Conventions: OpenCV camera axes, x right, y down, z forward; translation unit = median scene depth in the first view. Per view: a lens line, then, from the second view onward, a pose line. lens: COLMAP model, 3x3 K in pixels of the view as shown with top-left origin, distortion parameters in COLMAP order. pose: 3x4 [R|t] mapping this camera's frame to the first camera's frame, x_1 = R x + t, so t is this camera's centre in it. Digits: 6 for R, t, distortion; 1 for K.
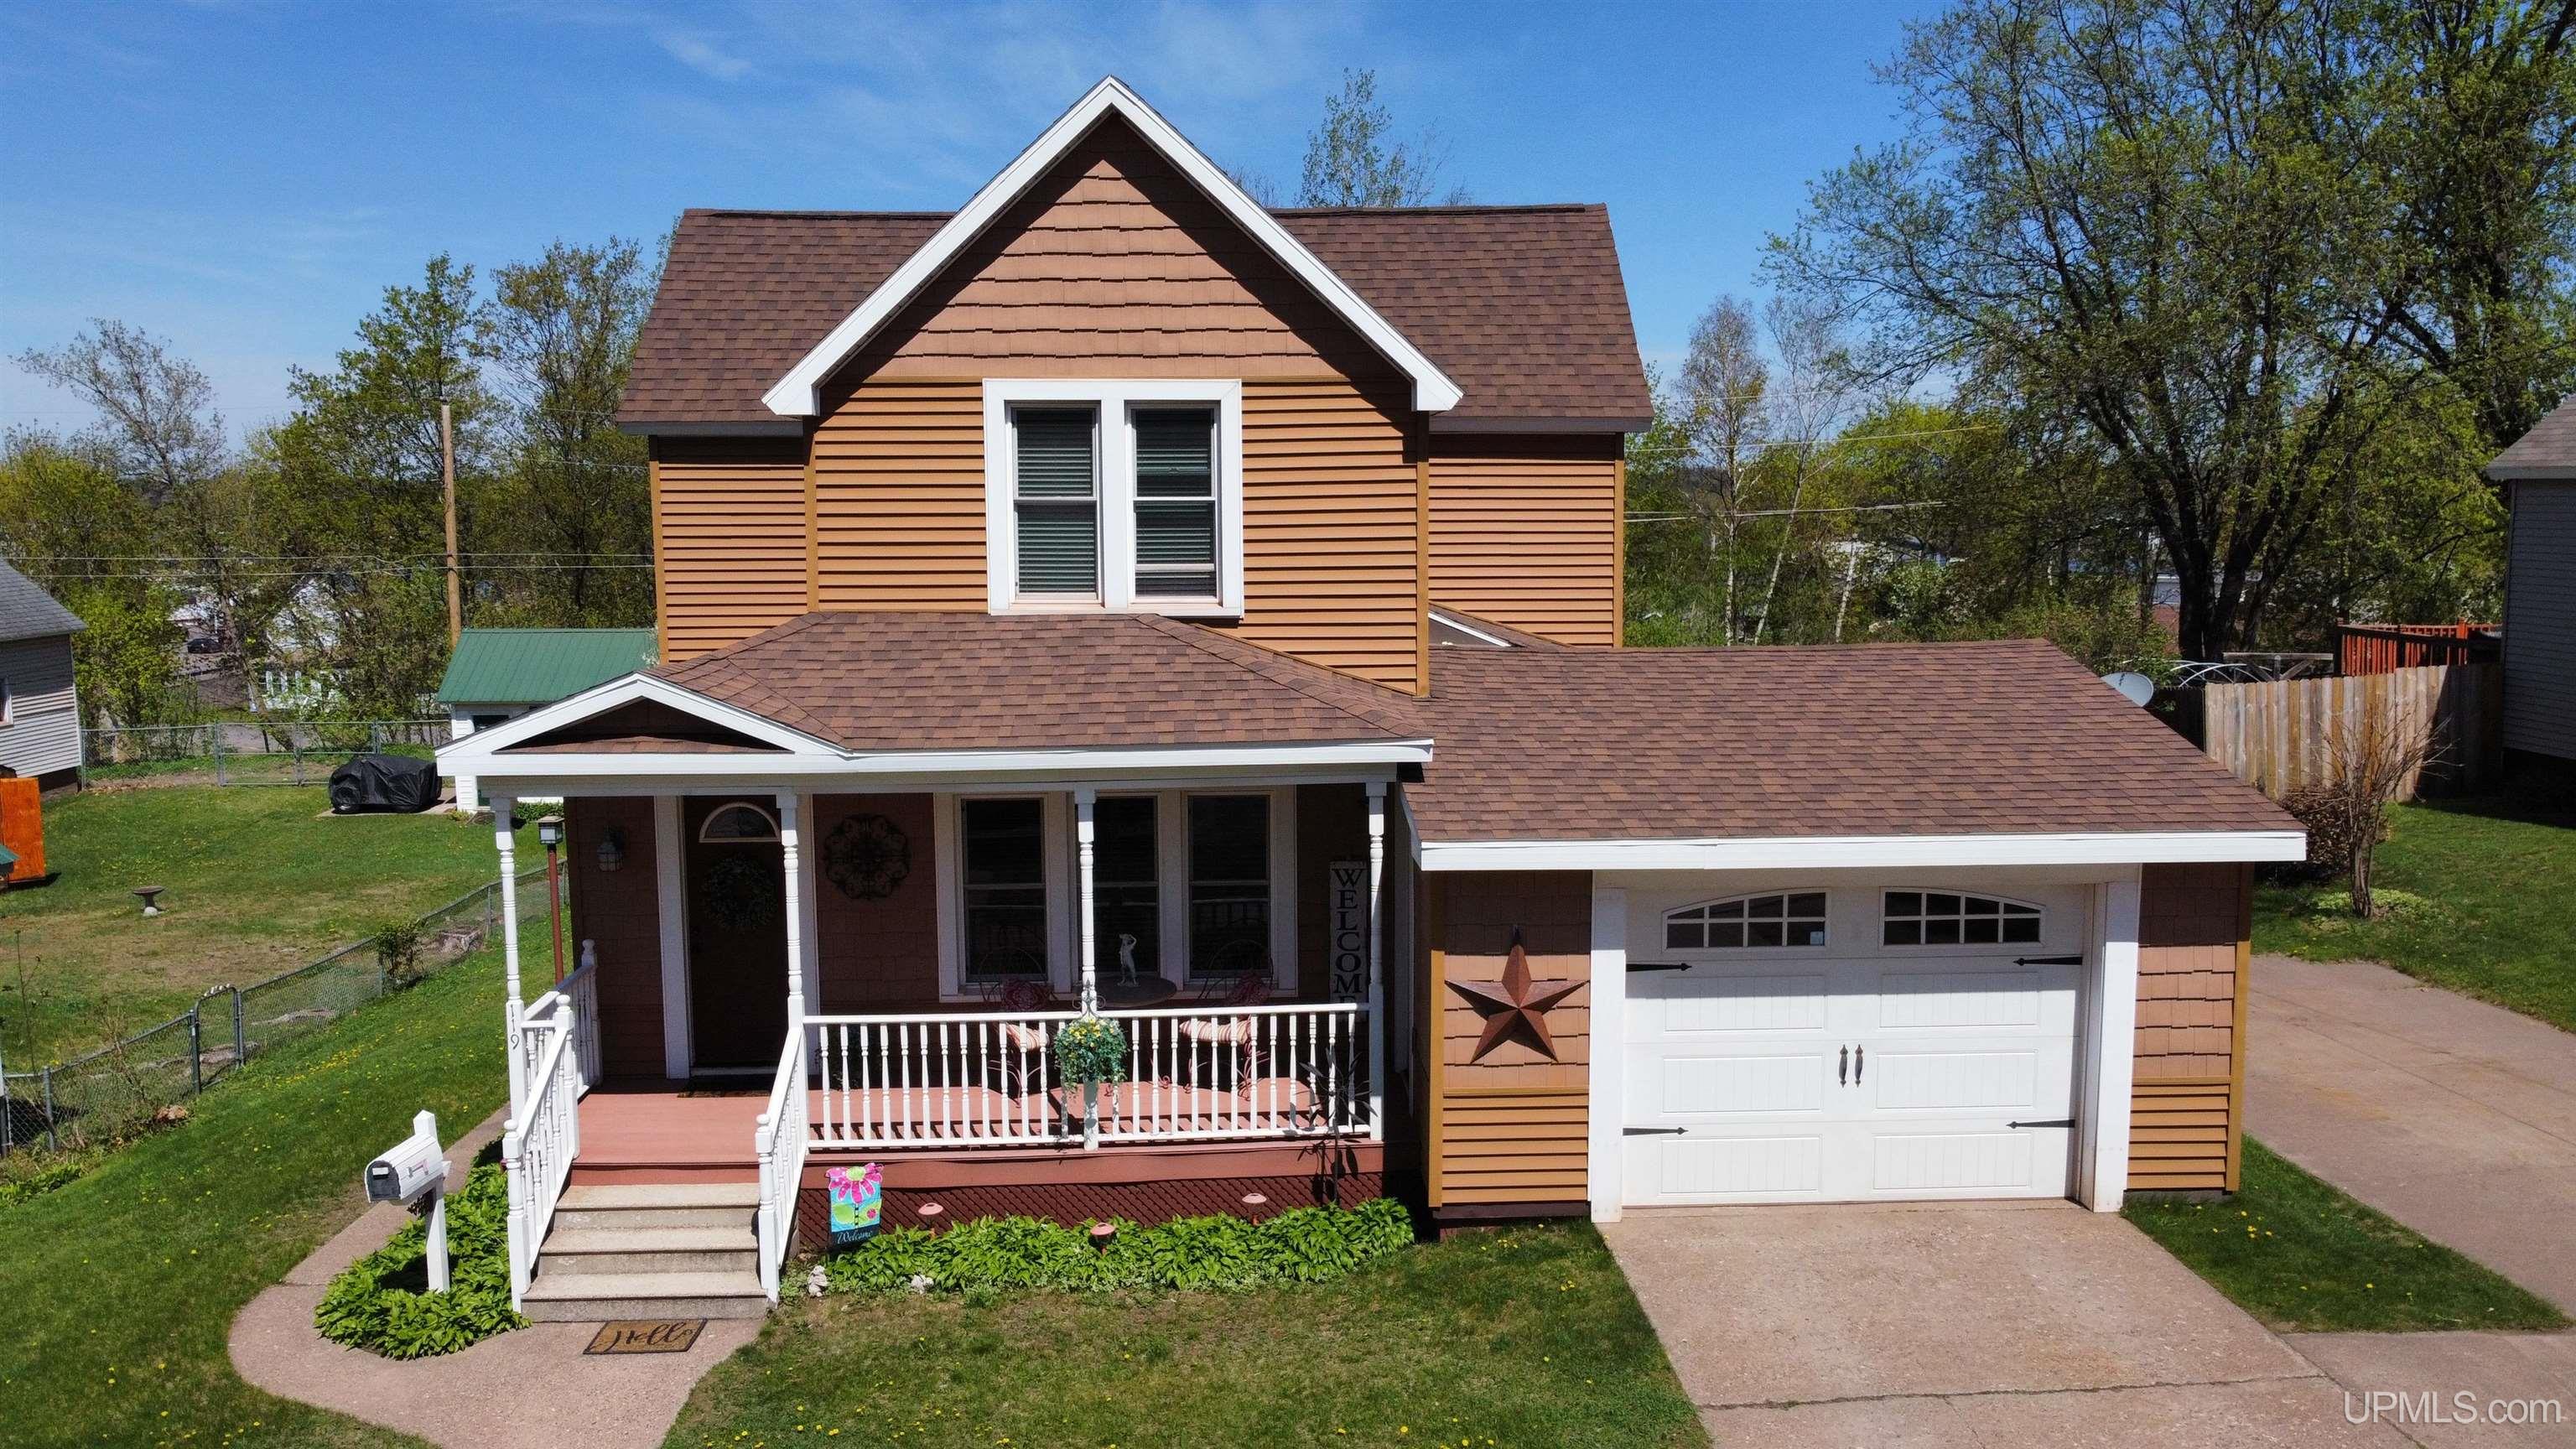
lens RADIAL K [[1952.2, 0, 1291.9], [0, 1952.2, 735.8], [0, 0, 1]] dist [0.007538, -0.007601]
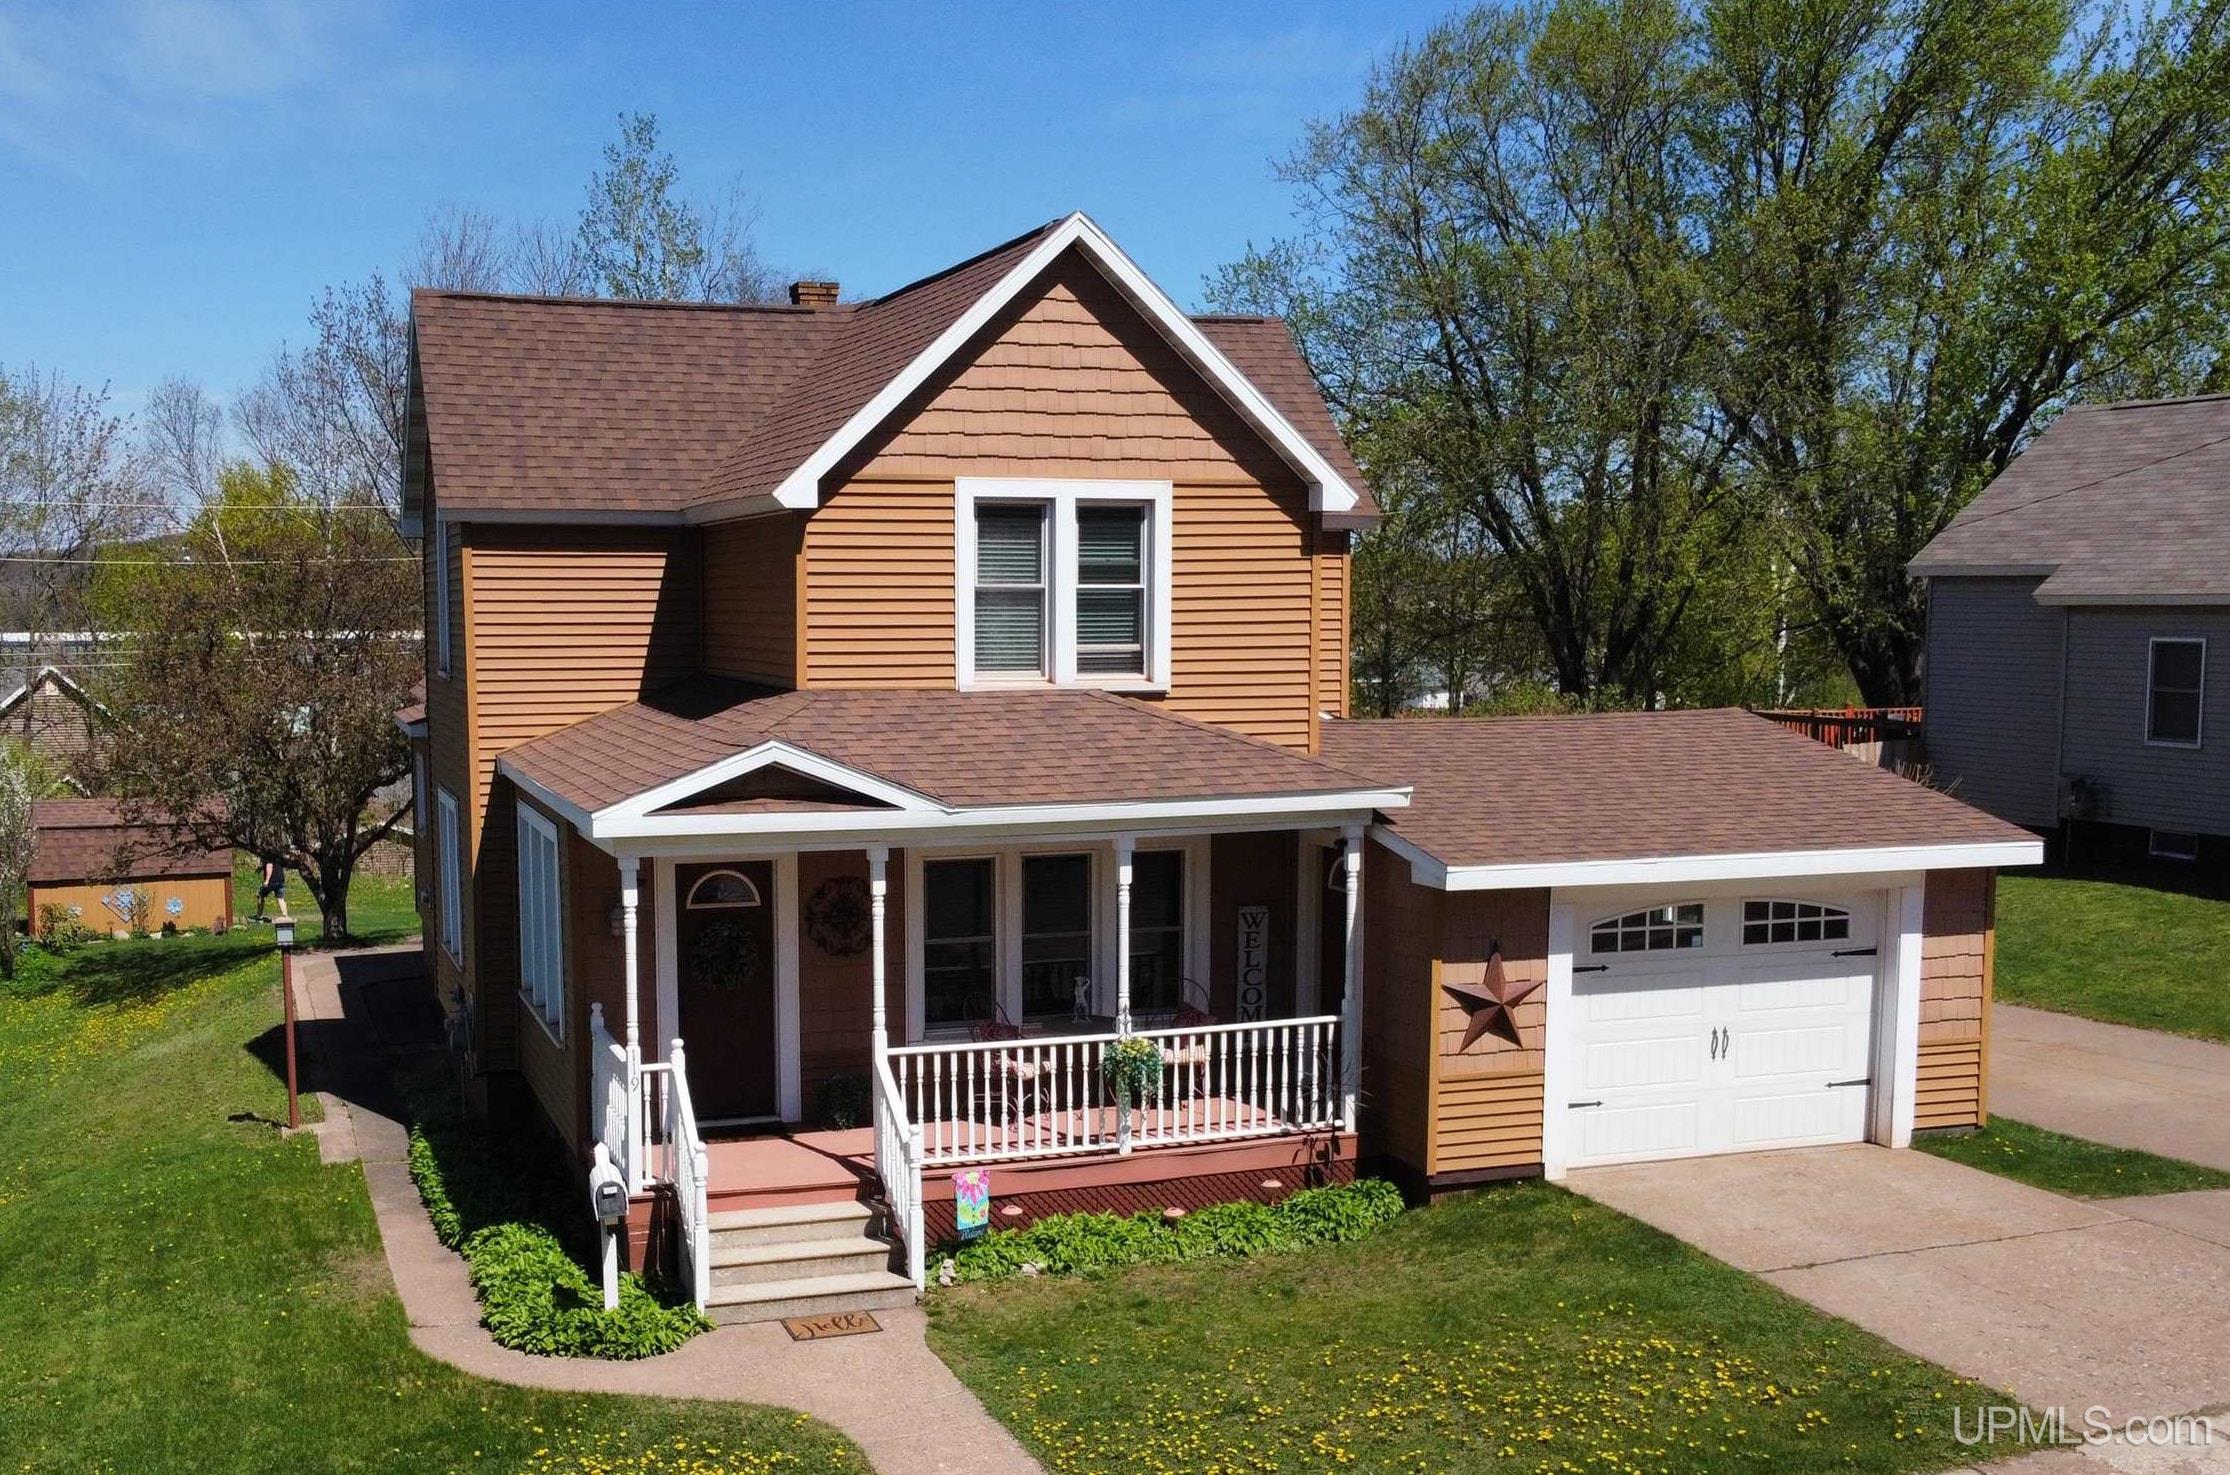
lens RADIAL K [[2326.5, 0, 976.2], [0, 2326.5, 867.5], [0, 0, 1]] dist [0.004665, 0.000000]
pose [[0.961318, -0.029073, 0.273904, -0.566238], [0.030365, 0.999539, -0.000477, 0.042871], [-0.273764, 0.008775, 0.961757, -0.293742]]
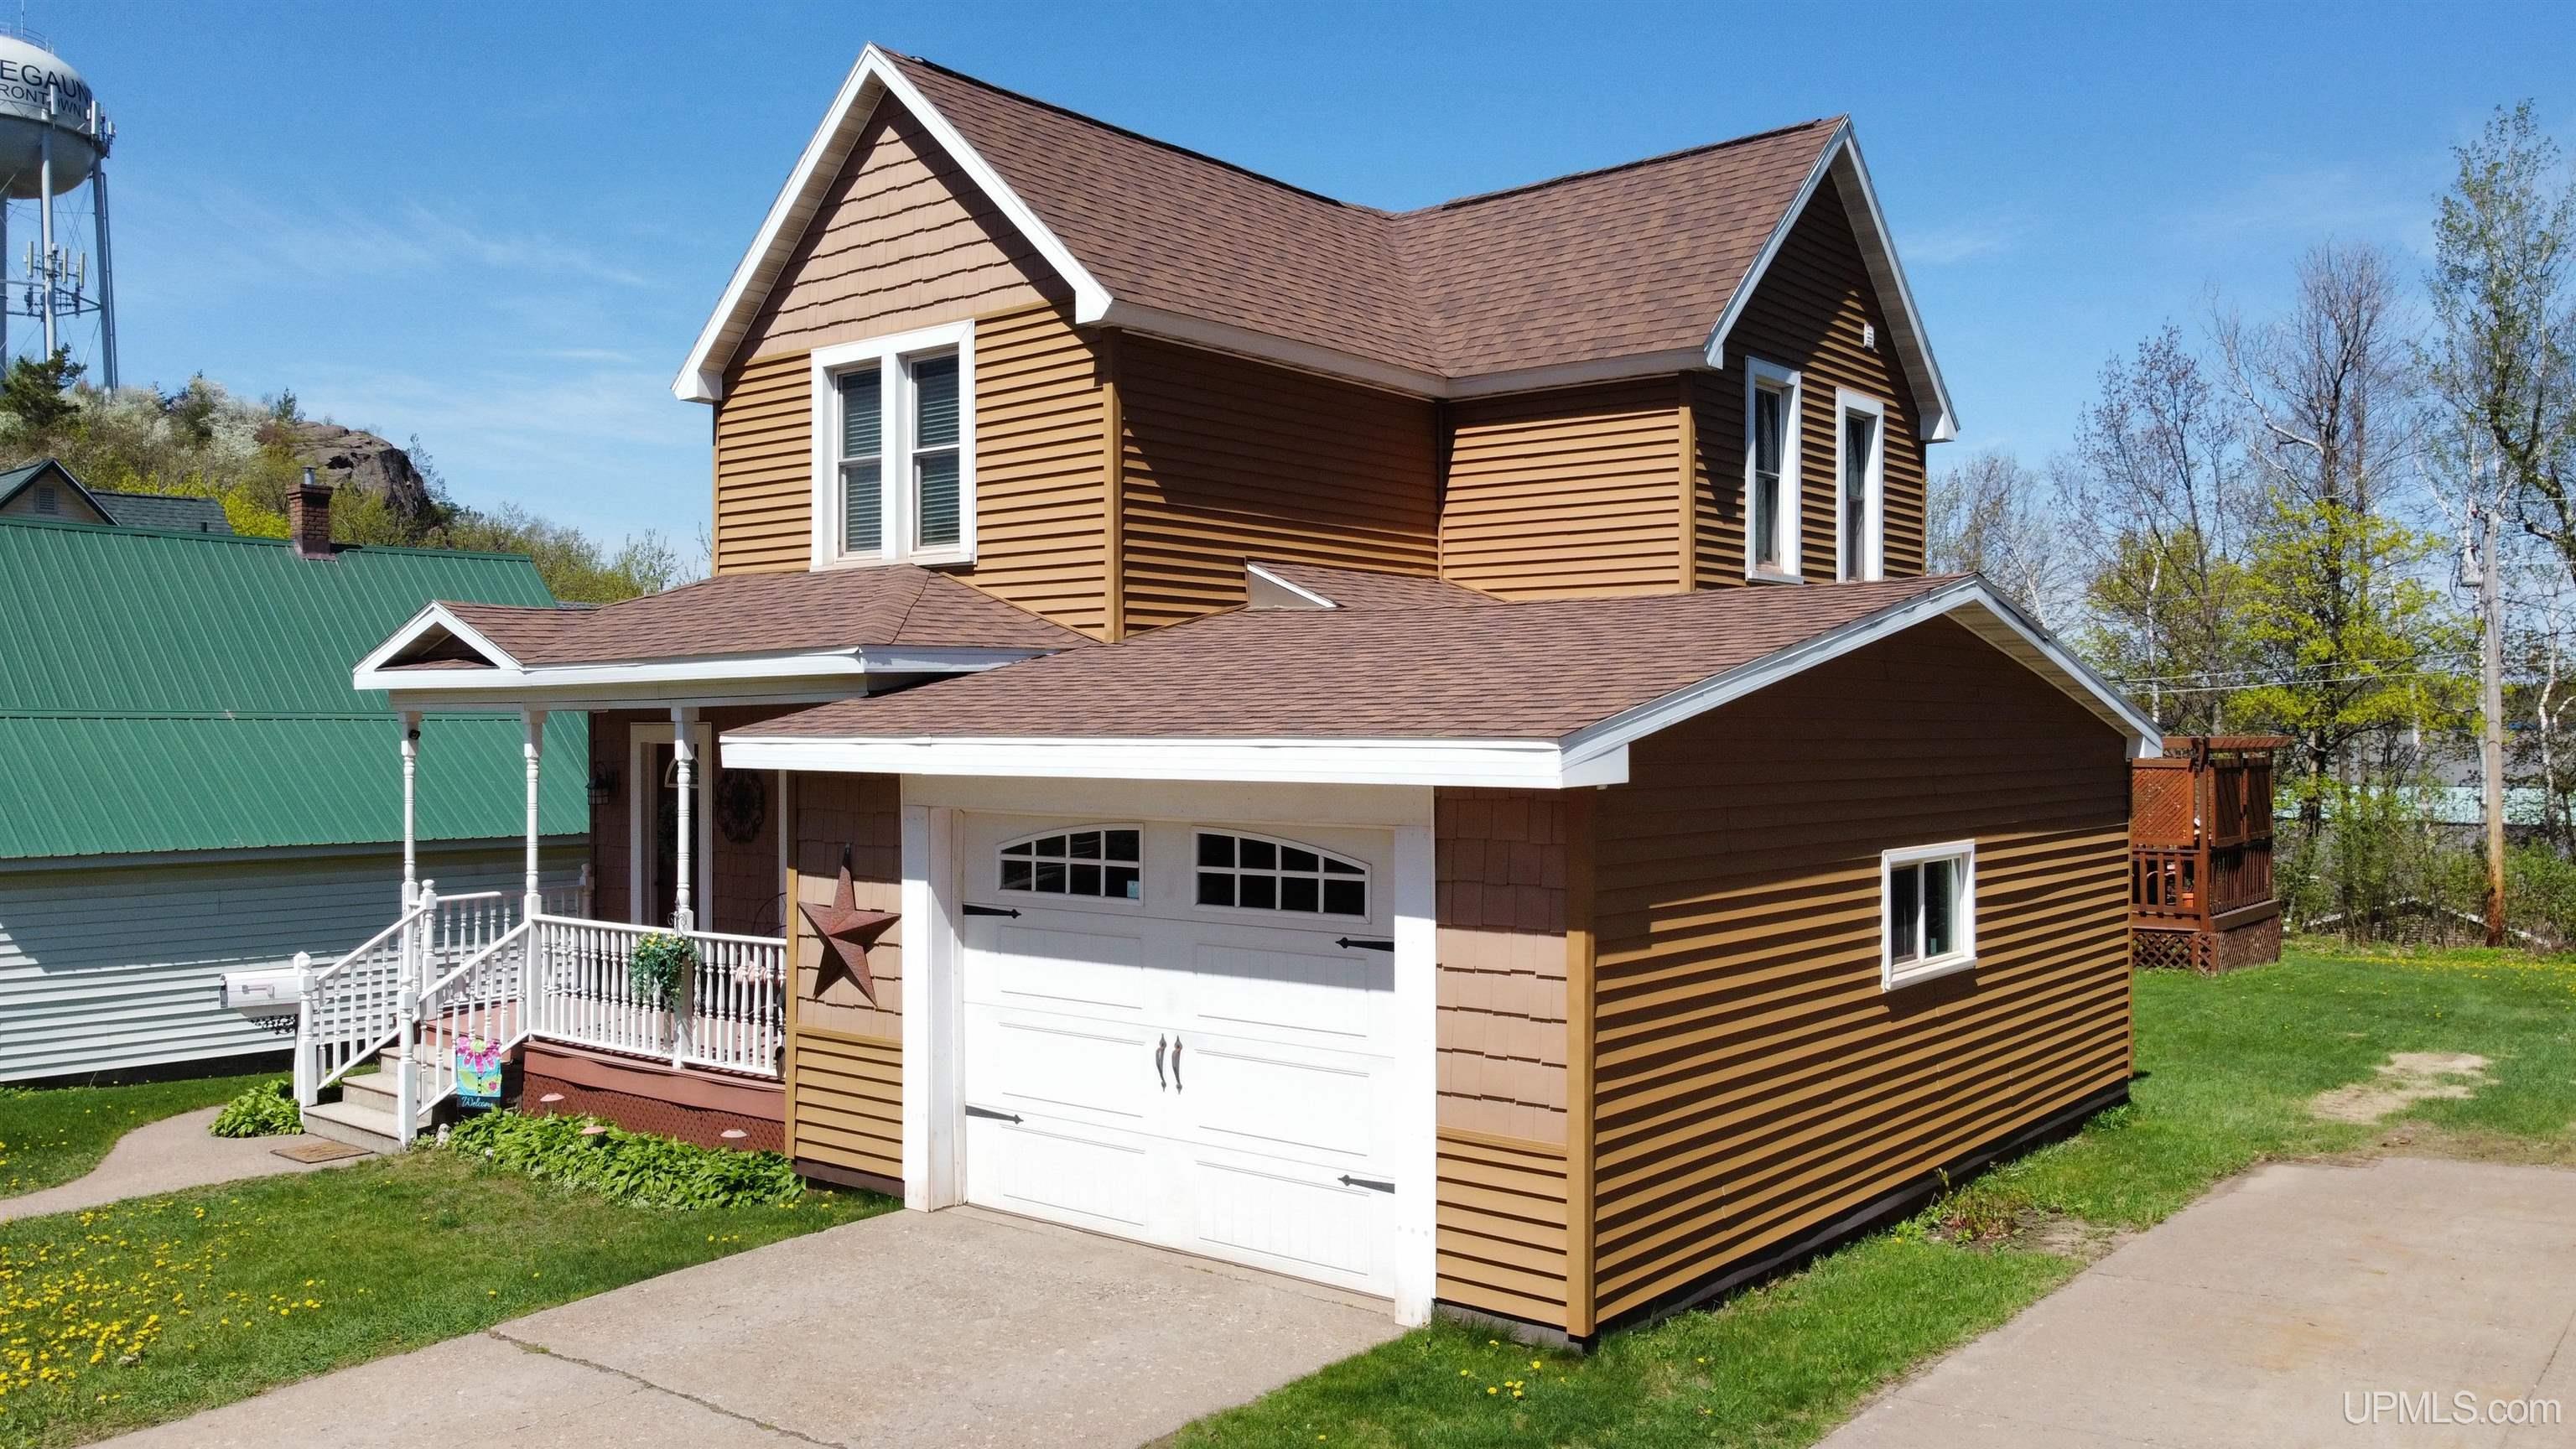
lens RADIAL K [[1952.2, 0, 1290.8], [0, 1952.2, 739.1], [0, 0, 1]] dist [0.007538, -0.007601]
pose [[0.748577, 0.009311, -0.662982, 0.817548], [-0.081365, 0.993634, -0.077914, 0.097810], [0.658037, 0.112269, 0.744569, 0.446687]]
